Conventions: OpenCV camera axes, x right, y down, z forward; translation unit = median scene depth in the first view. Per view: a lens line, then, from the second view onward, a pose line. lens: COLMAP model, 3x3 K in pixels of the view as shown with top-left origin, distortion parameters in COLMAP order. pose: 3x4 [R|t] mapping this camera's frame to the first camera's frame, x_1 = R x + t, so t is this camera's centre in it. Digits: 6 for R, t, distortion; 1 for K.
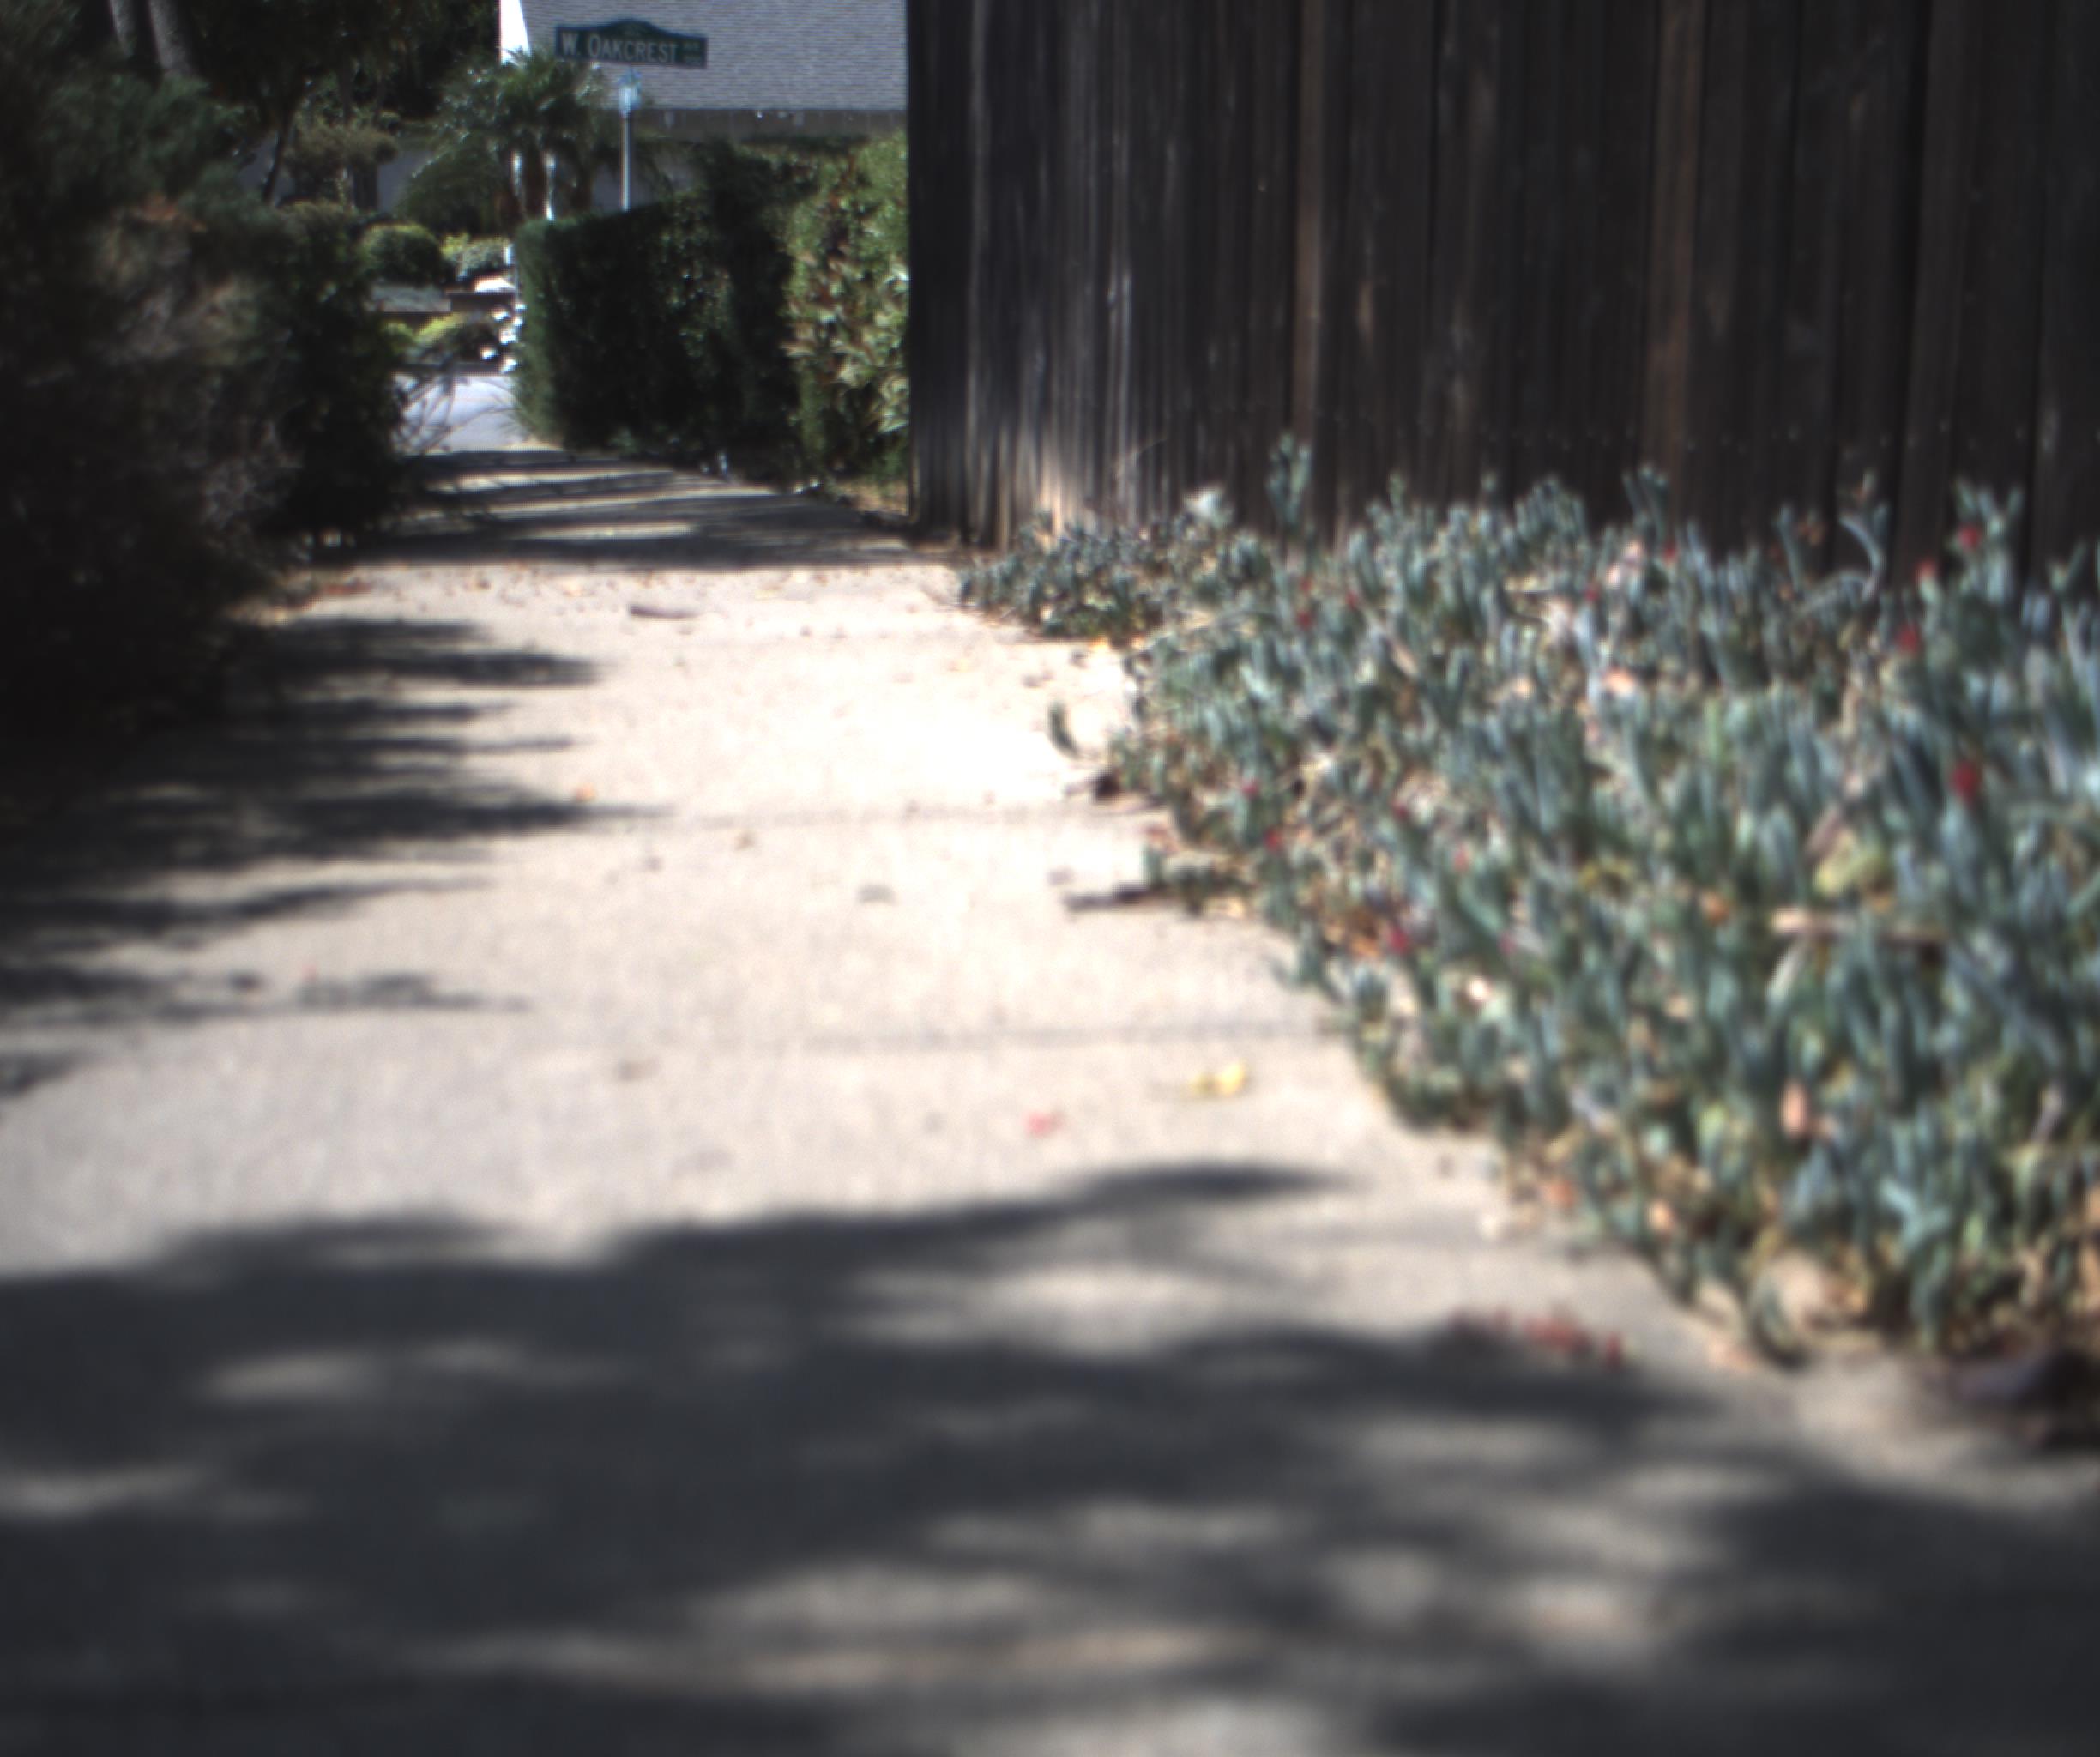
lens RADIAL K [[3862.4, 0, 1050.0], [0, 3862.4, 878.5], [0, 0, 1]] dist [-0.175603, 0.743116]
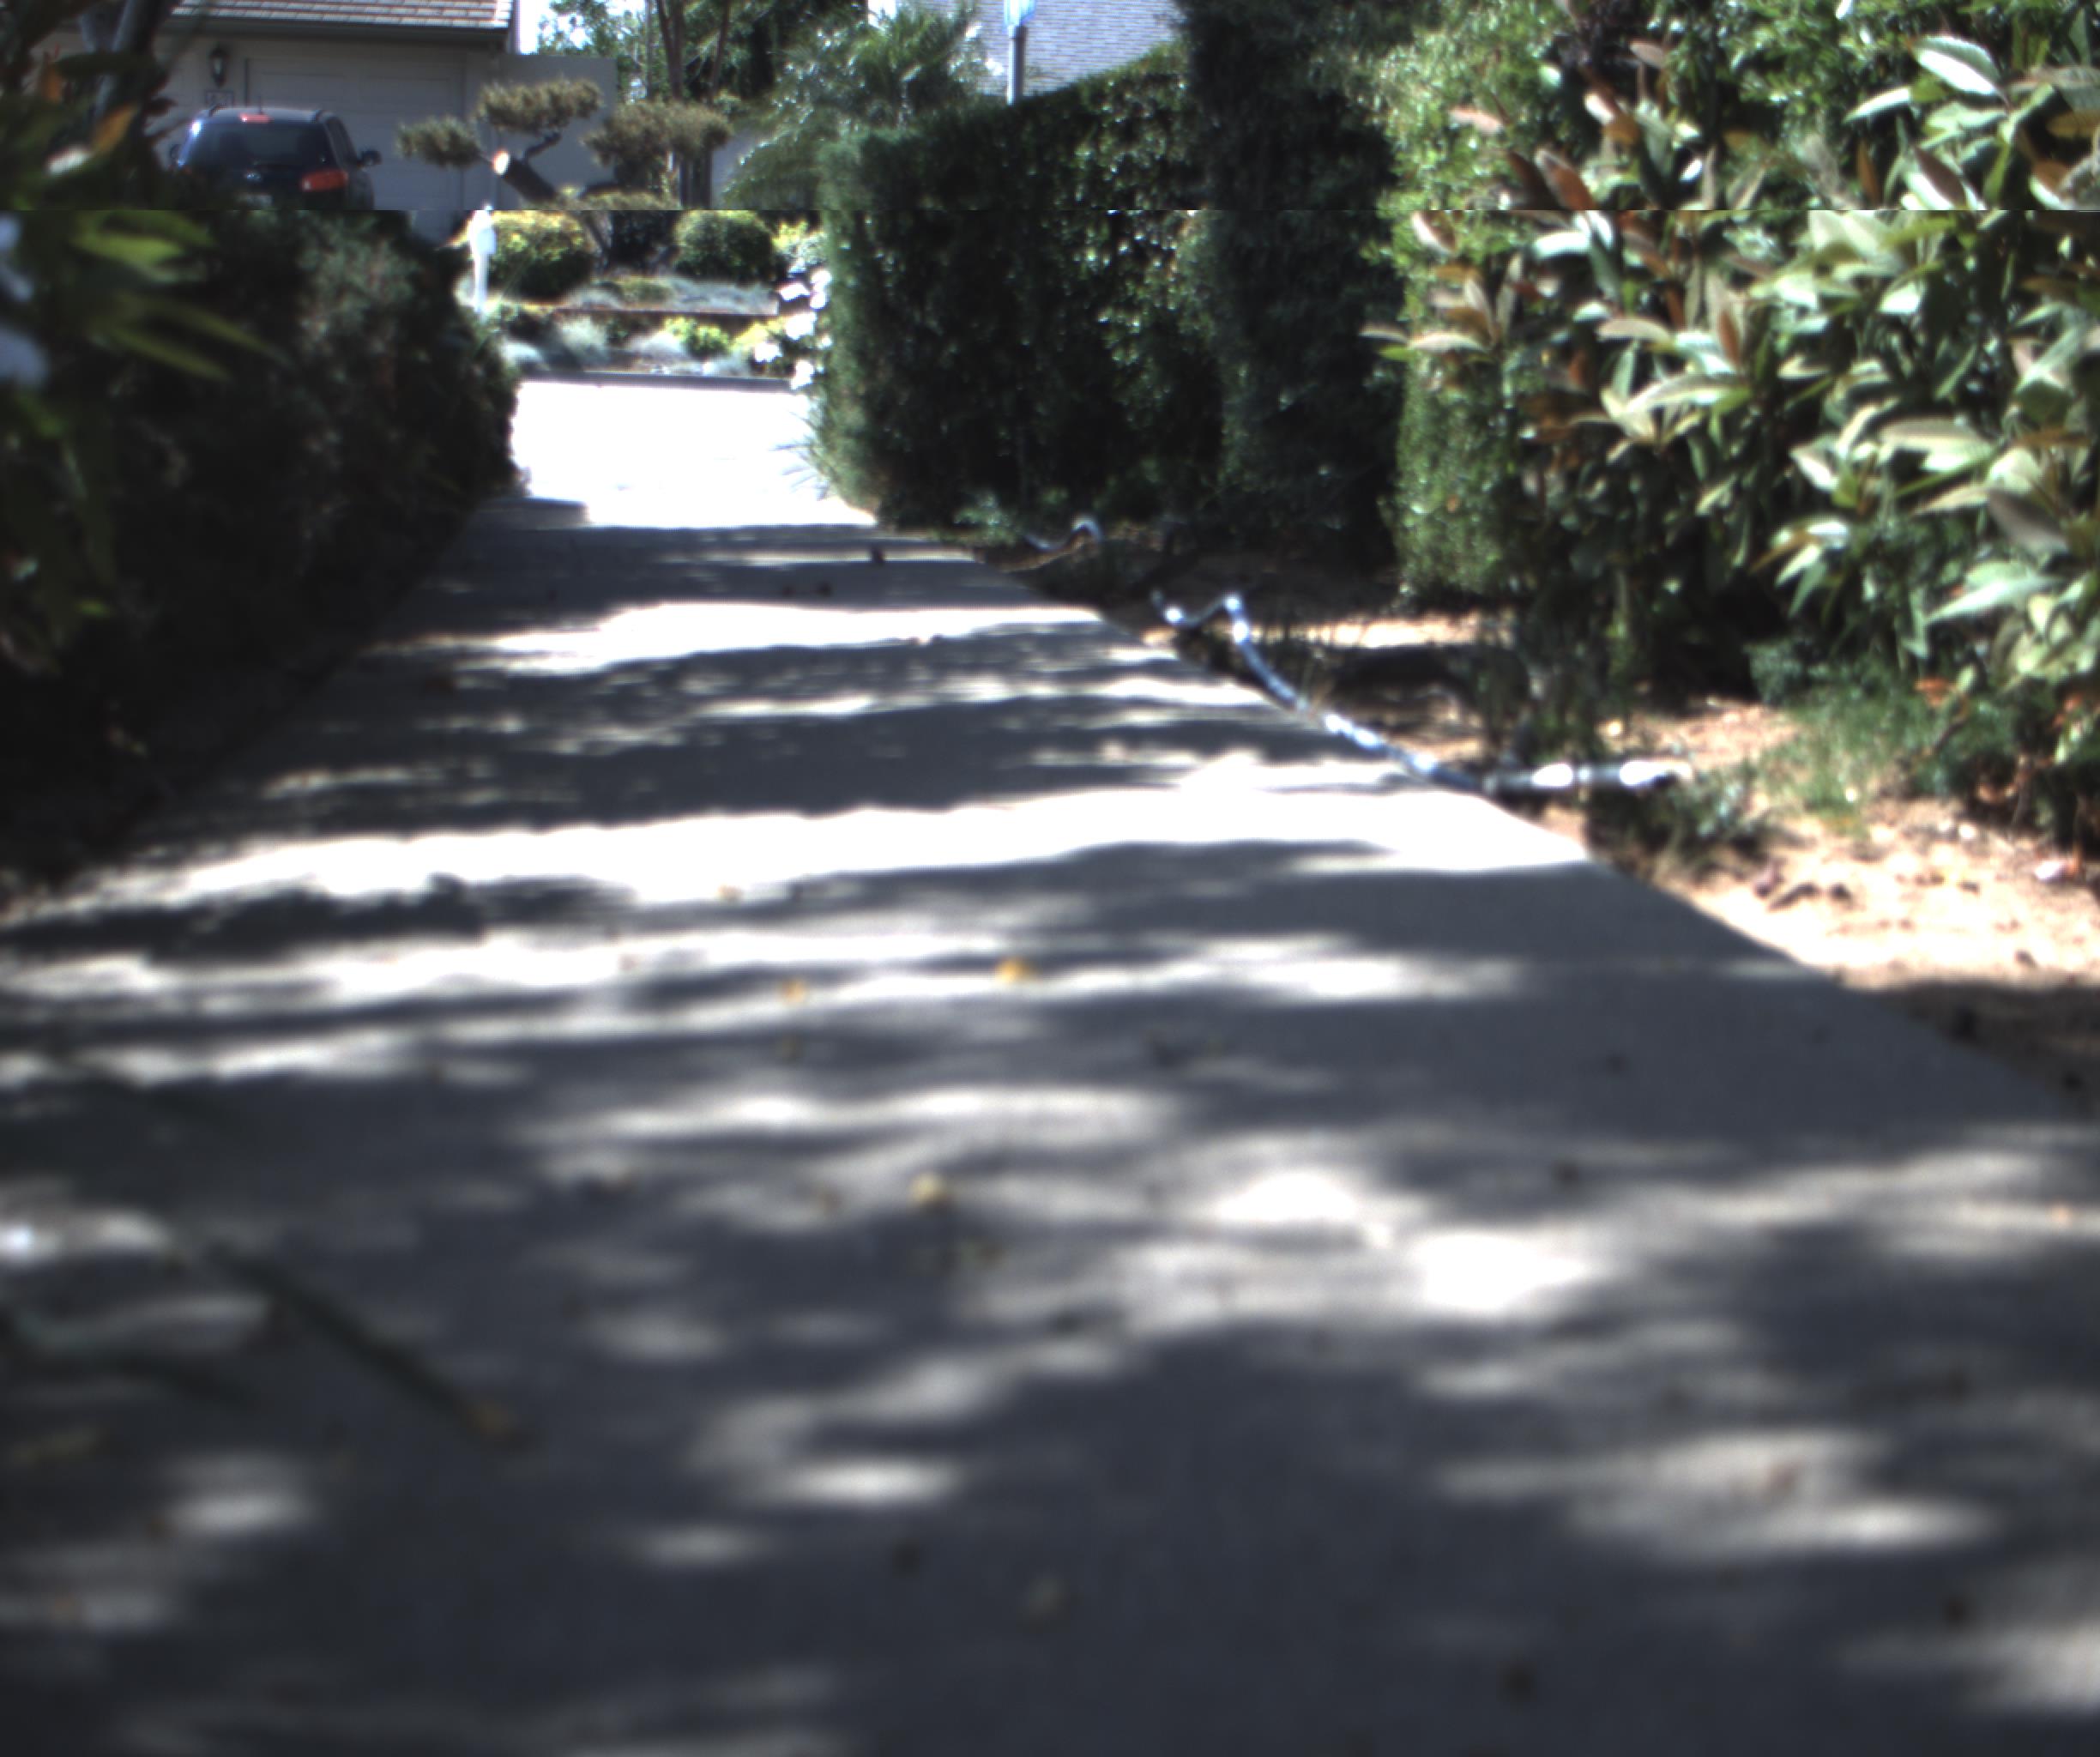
lens RADIAL K [[3862.4, 0, 1050.0], [0, 3862.4, 878.5], [0, 0, 1]] dist [-0.175603, 0.743116]
pose [[0.995169, 0.039366, -0.089934, -0.071022], [-0.040200, 0.999164, -0.007476, -0.082199], [0.089564, 0.011055, 0.995920, 0.642642]]
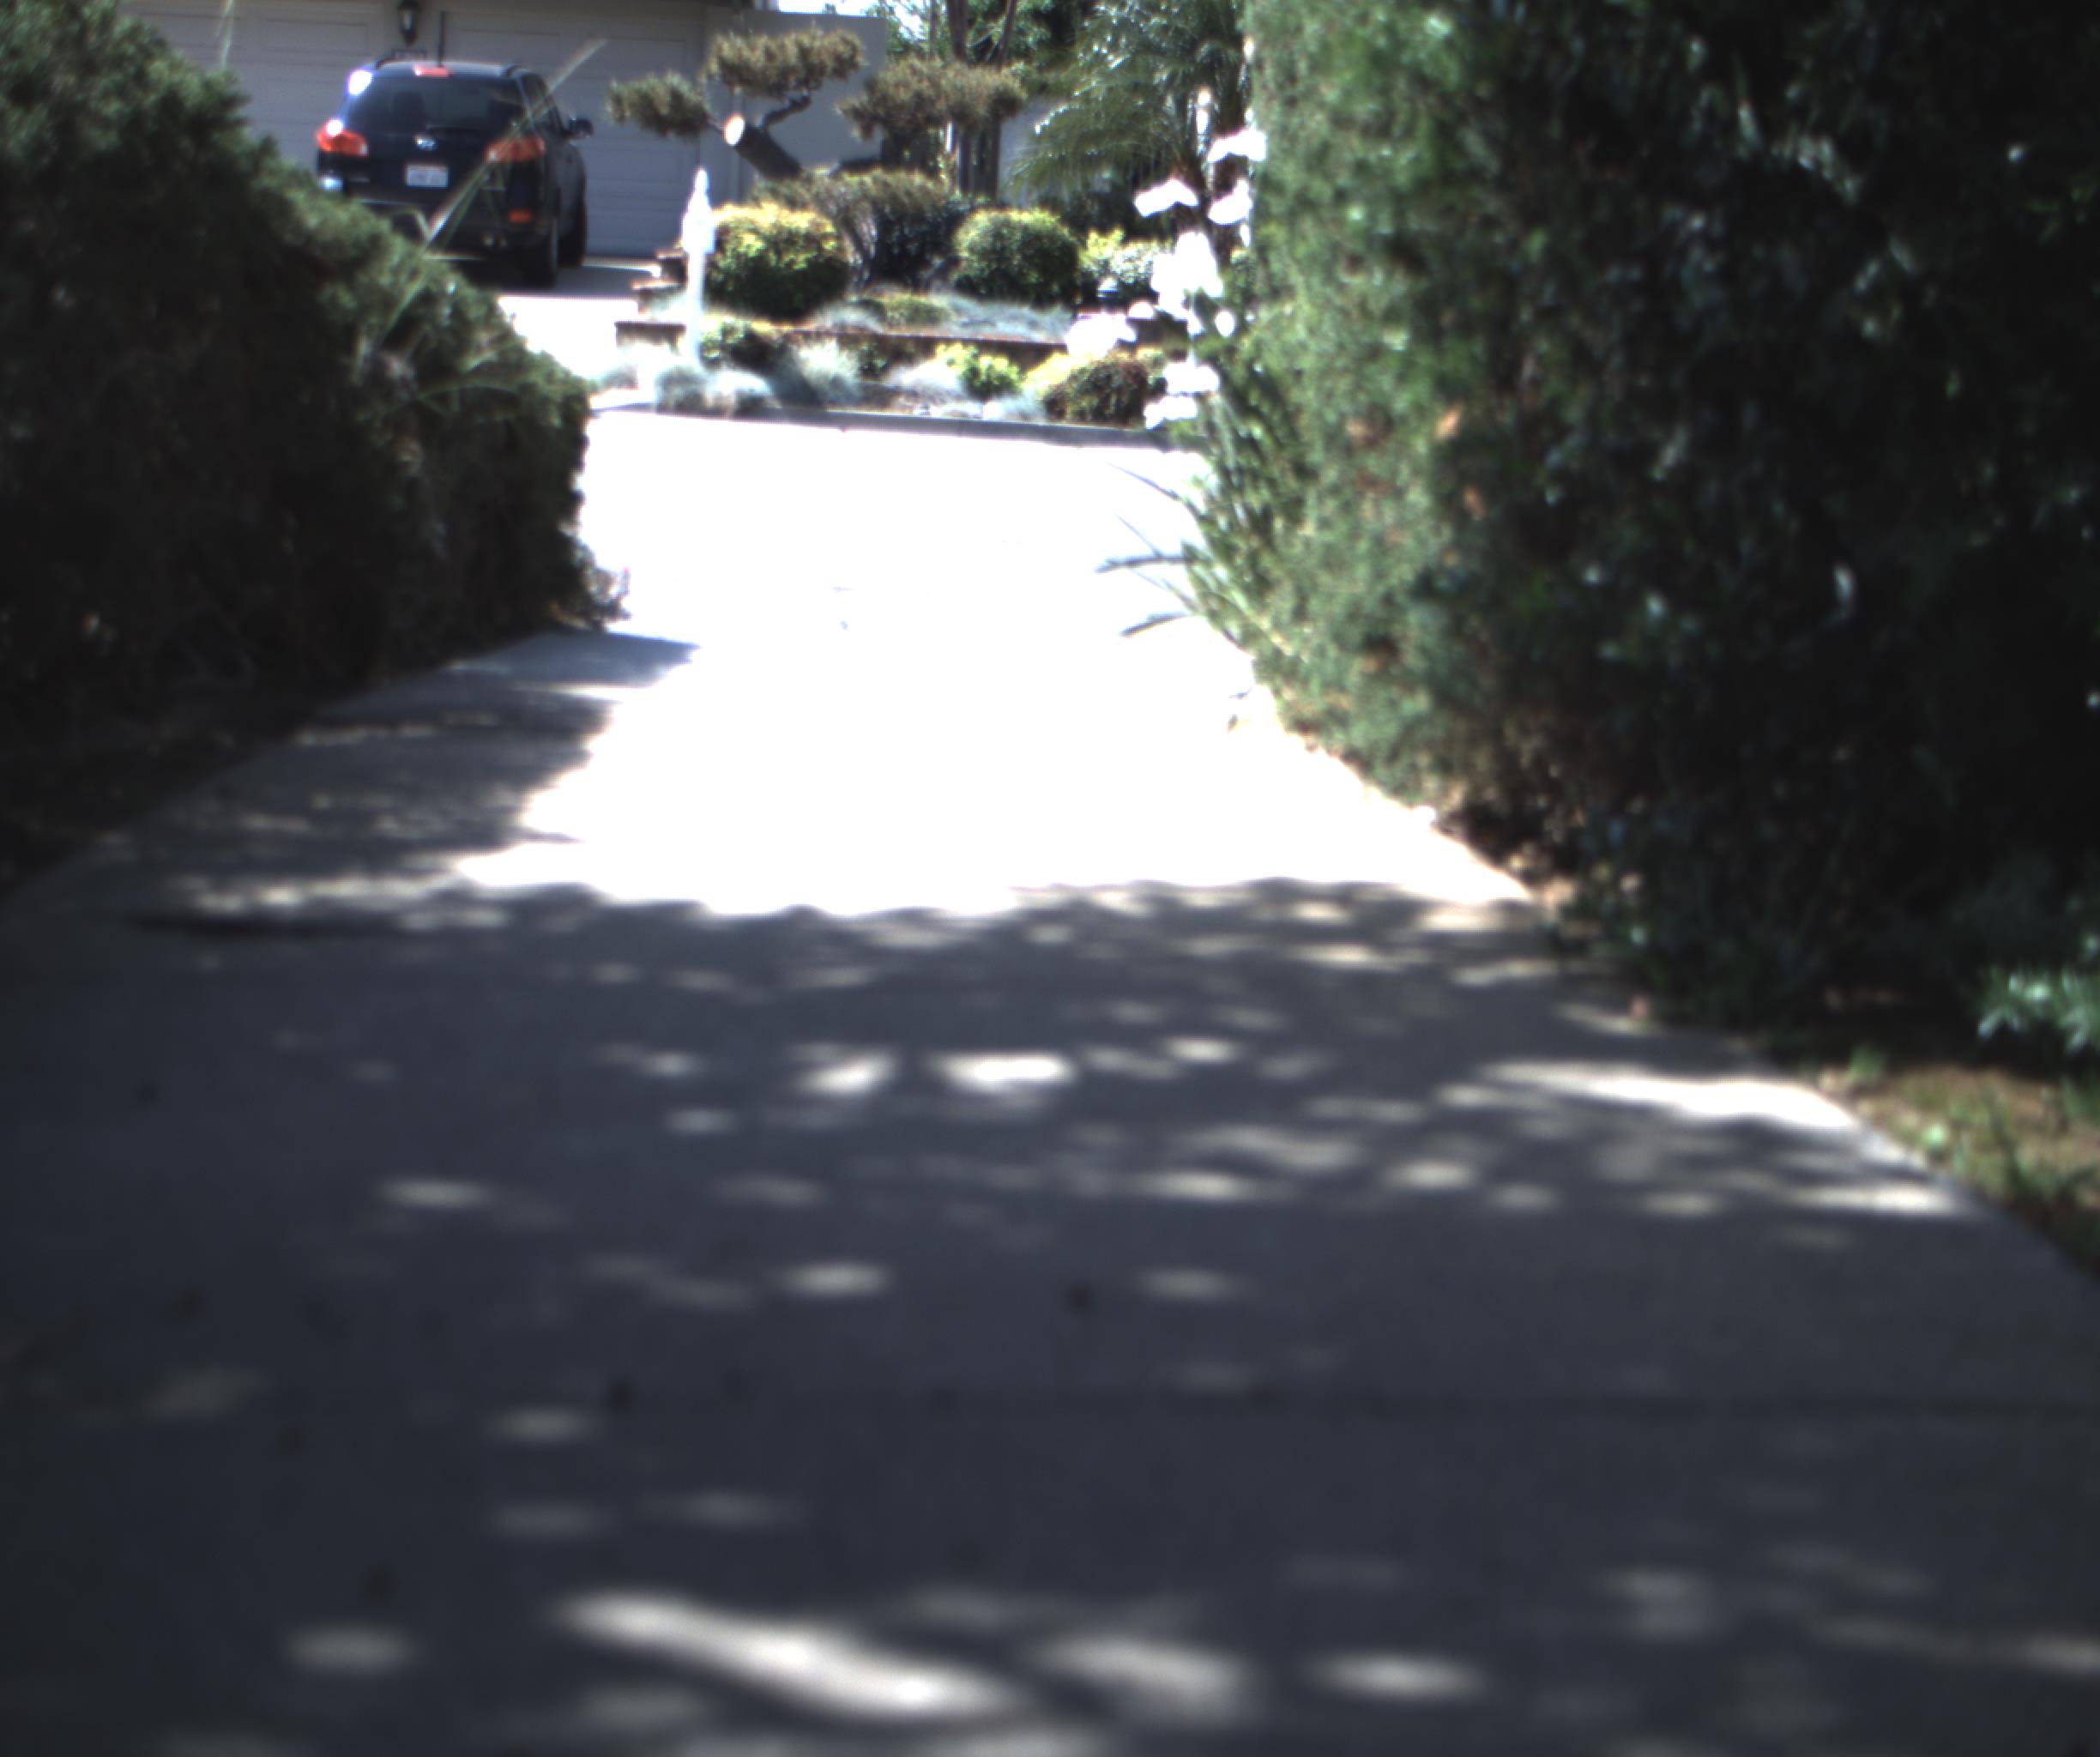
lens RADIAL K [[3862.4, 0, 1050.0], [0, 3862.4, 878.5], [0, 0, 1]] dist [-0.175603, 0.743116]
pose [[0.984442, 0.066494, -0.162640, -0.171682], [-0.070403, 0.997349, -0.018381, -0.156434], [0.160987, 0.029546, 0.986514, 1.215431]]
